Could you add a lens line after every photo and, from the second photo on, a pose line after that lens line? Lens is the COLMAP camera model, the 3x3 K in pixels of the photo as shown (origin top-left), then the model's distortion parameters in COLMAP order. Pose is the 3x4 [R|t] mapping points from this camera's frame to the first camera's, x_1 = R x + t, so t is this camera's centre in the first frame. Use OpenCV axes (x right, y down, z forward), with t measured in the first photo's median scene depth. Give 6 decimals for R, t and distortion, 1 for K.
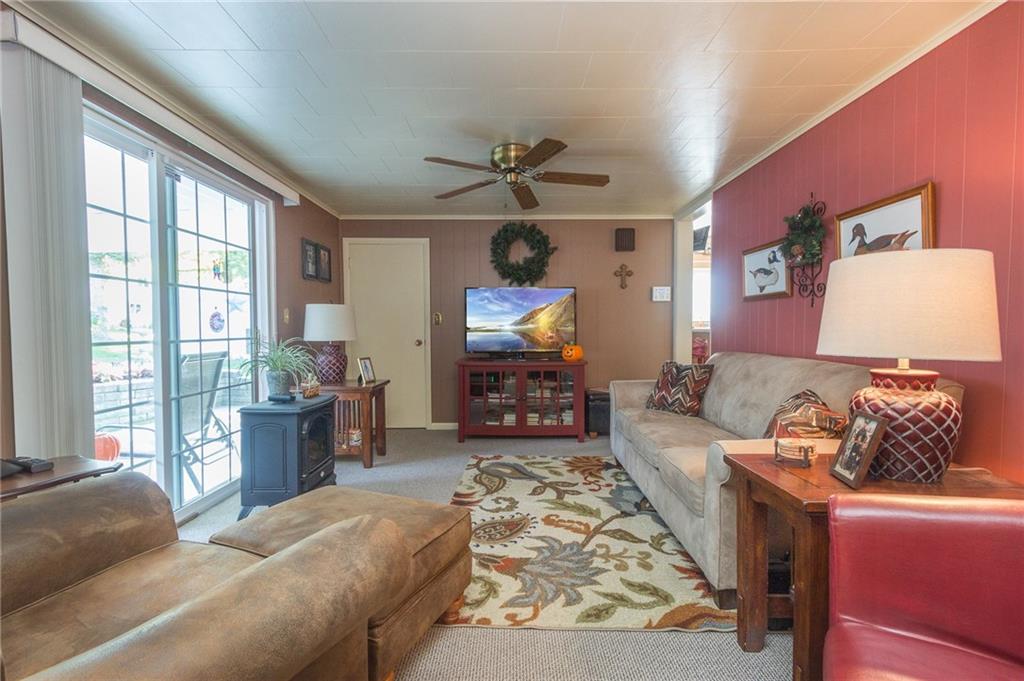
lens RADIAL K [[469.9, 0, 508.6], [0, 469.9, 339.1], [0, 0, 1]] dist [0.006172, -0.001573]
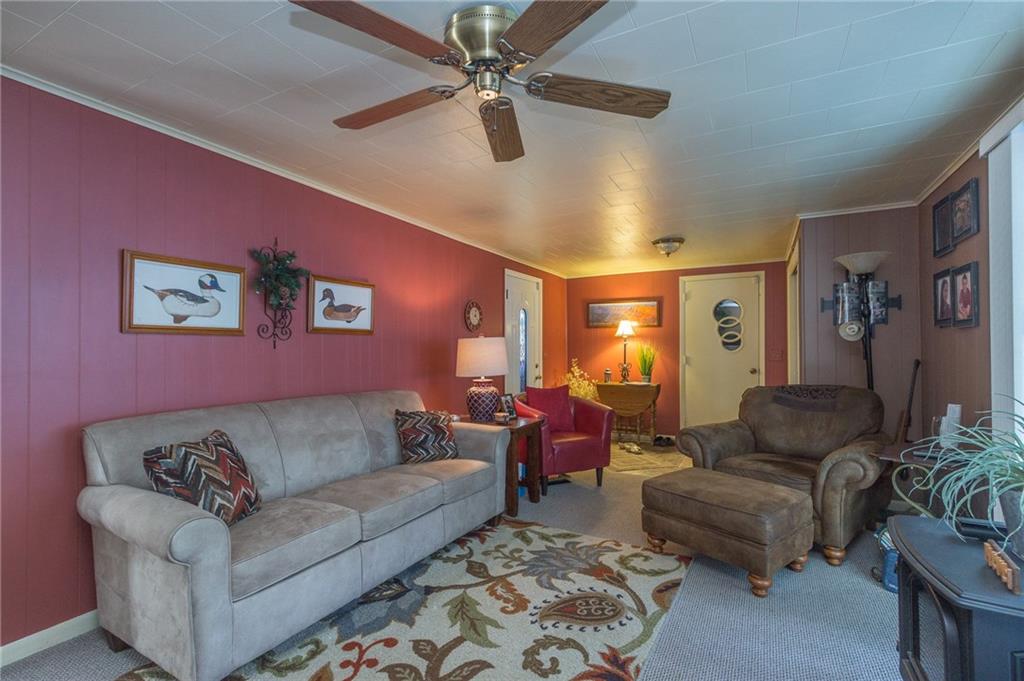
lens RADIAL K [[469.9, 0, 505.7], [0, 469.9, 344.1], [0, 0, 1]] dist [0.006172, -0.001573]
pose [[-0.876201, 0.012841, 0.481774, -0.310998], [0.018340, 0.999809, 0.006708, -0.083159], [-0.481596, 0.014713, -0.876270, 1.812126]]
